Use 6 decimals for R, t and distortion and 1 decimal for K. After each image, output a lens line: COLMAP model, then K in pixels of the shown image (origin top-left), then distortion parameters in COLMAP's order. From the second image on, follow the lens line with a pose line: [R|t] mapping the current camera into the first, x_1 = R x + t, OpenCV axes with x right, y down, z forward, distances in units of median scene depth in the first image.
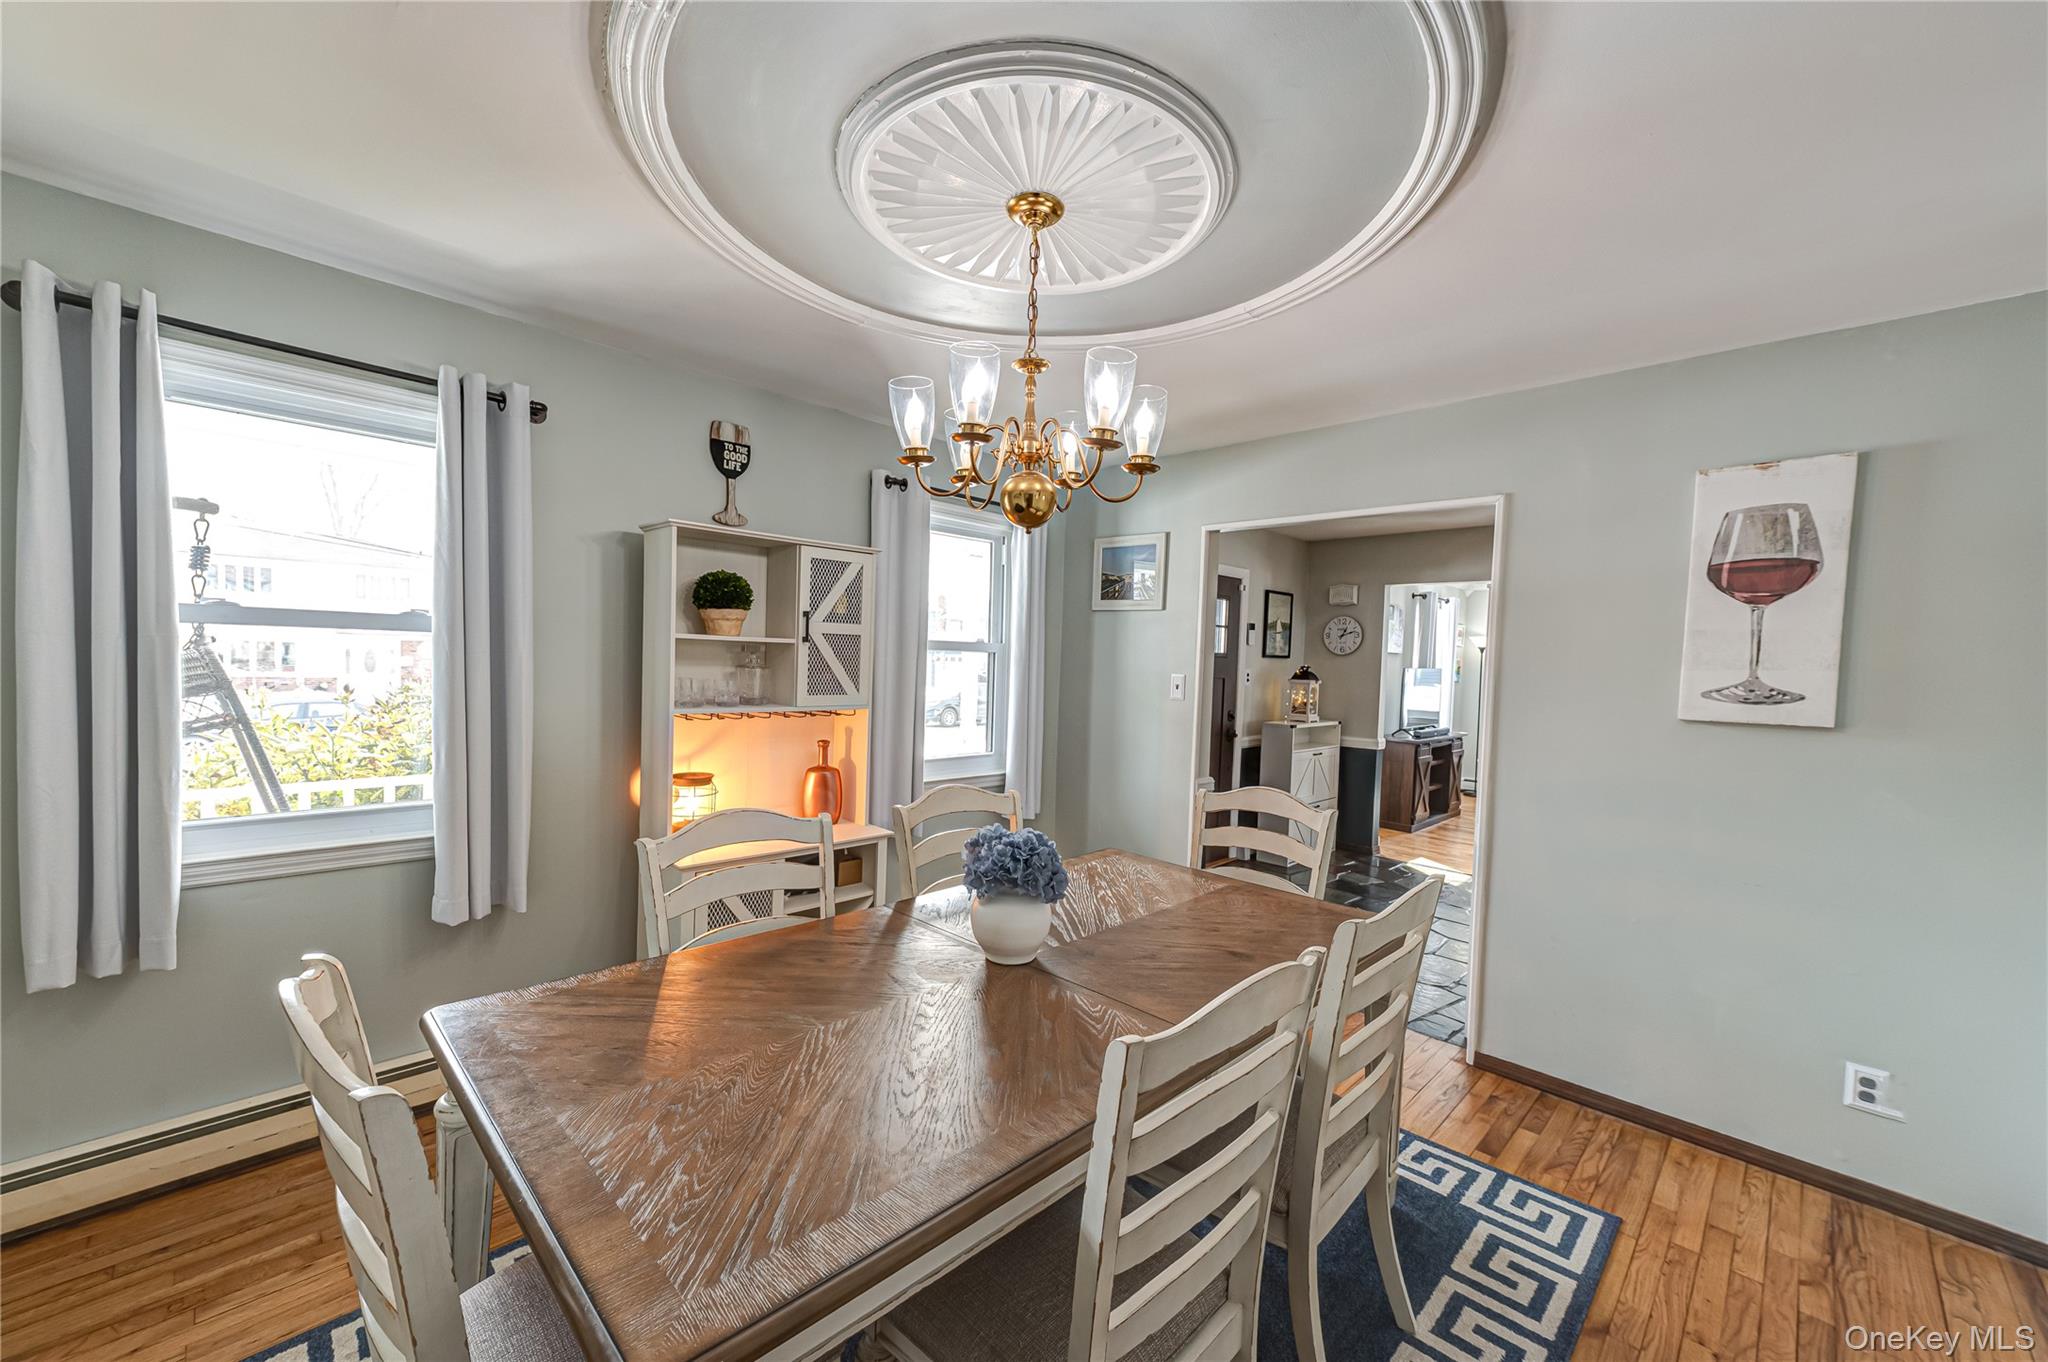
lens RADIAL K [[796.4, 0, 1023.6], [0, 796.4, 686.6], [0, 0, 1]] dist [0.018079, -0.000166]
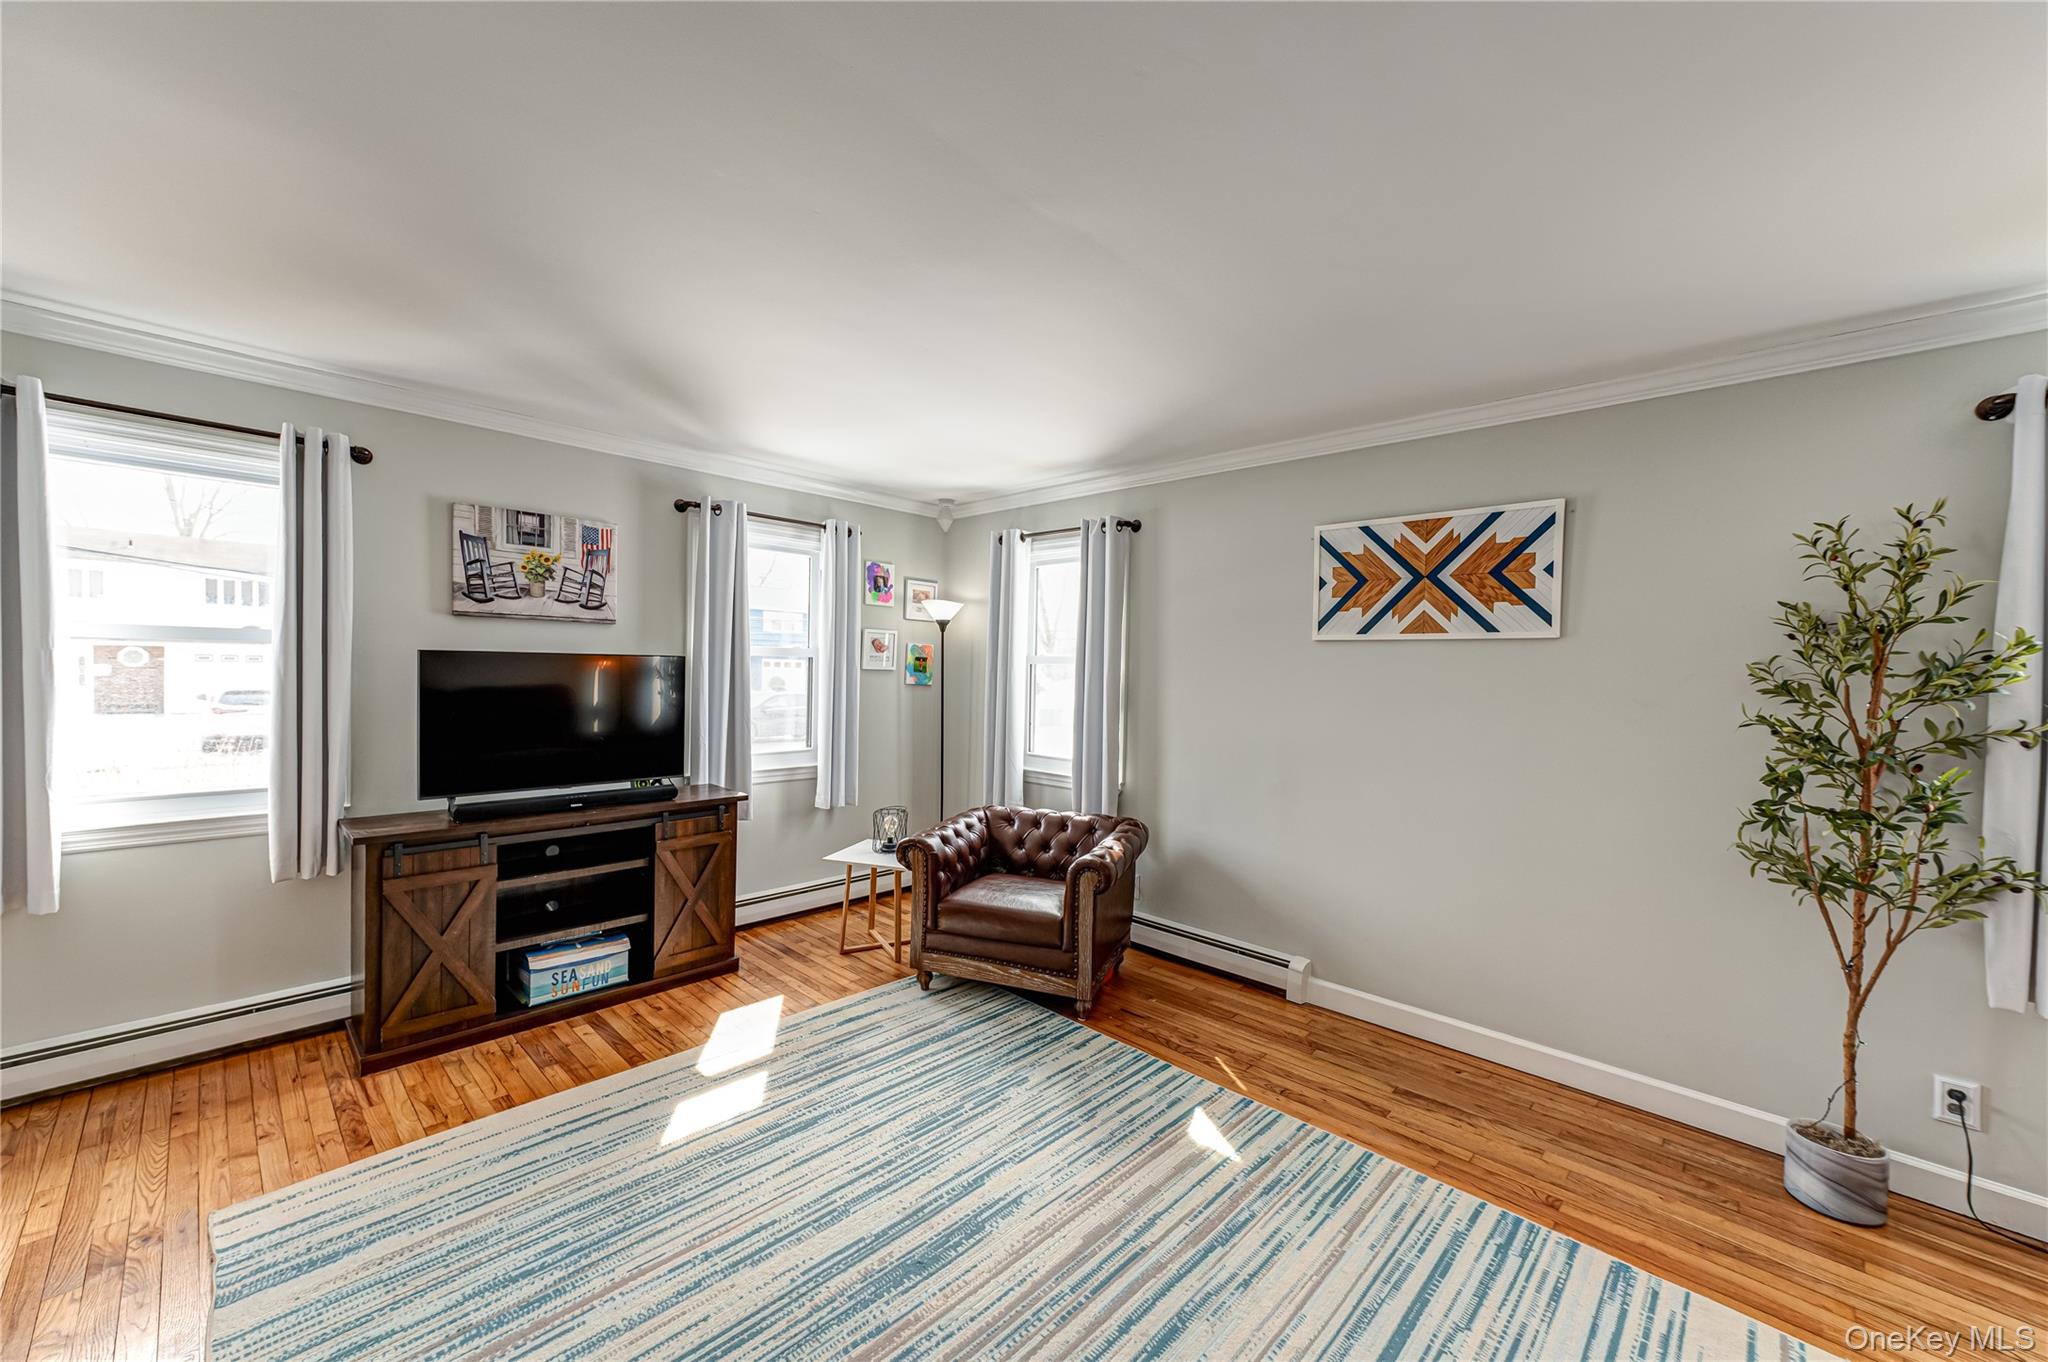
lens RADIAL K [[796.4, 0, 1030.6], [0, 796.4, 686.6], [0, 0, 1]] dist [0.018079, -0.000166]
pose [[0.999820, -0.011048, 0.015396, 0.934692], [0.011245, 0.999855, -0.012777, 0.003229], [-0.015252, 0.012948, 0.999800, 0.698477]]
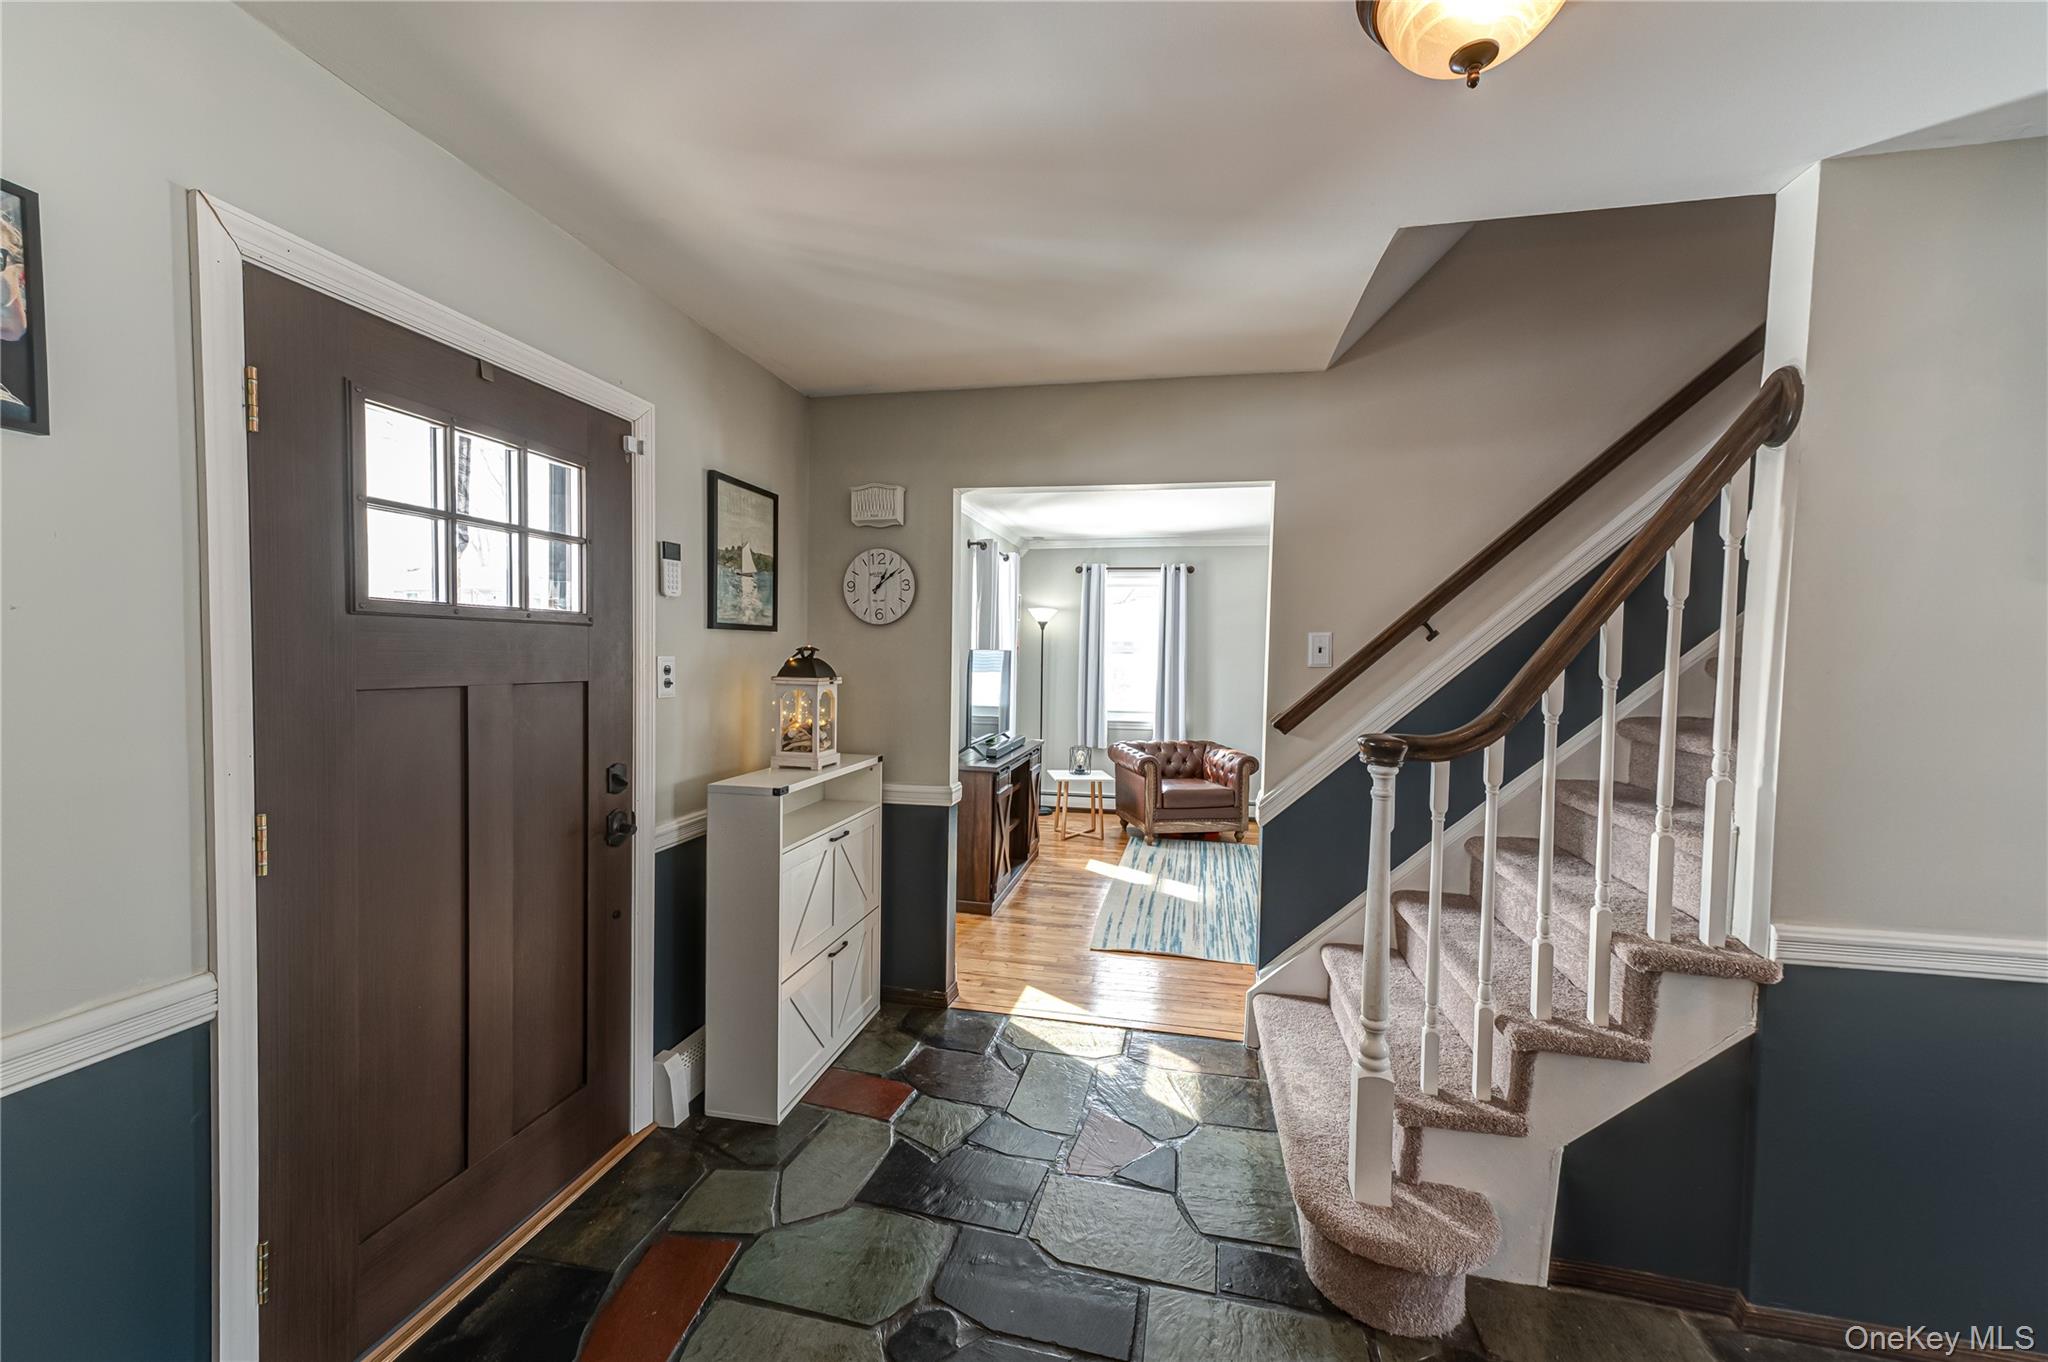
lens RADIAL K [[796.4, 0, 1024.0], [0, 796.4, 685.0], [0, 0, 1]] dist [0.018079, -0.000166]
pose [[0.840521, -0.040299, 0.540278, 0.207203], [0.033173, 0.999187, 0.022921, -0.010042], [-0.540762, -0.001343, 0.841174, 0.540983]]
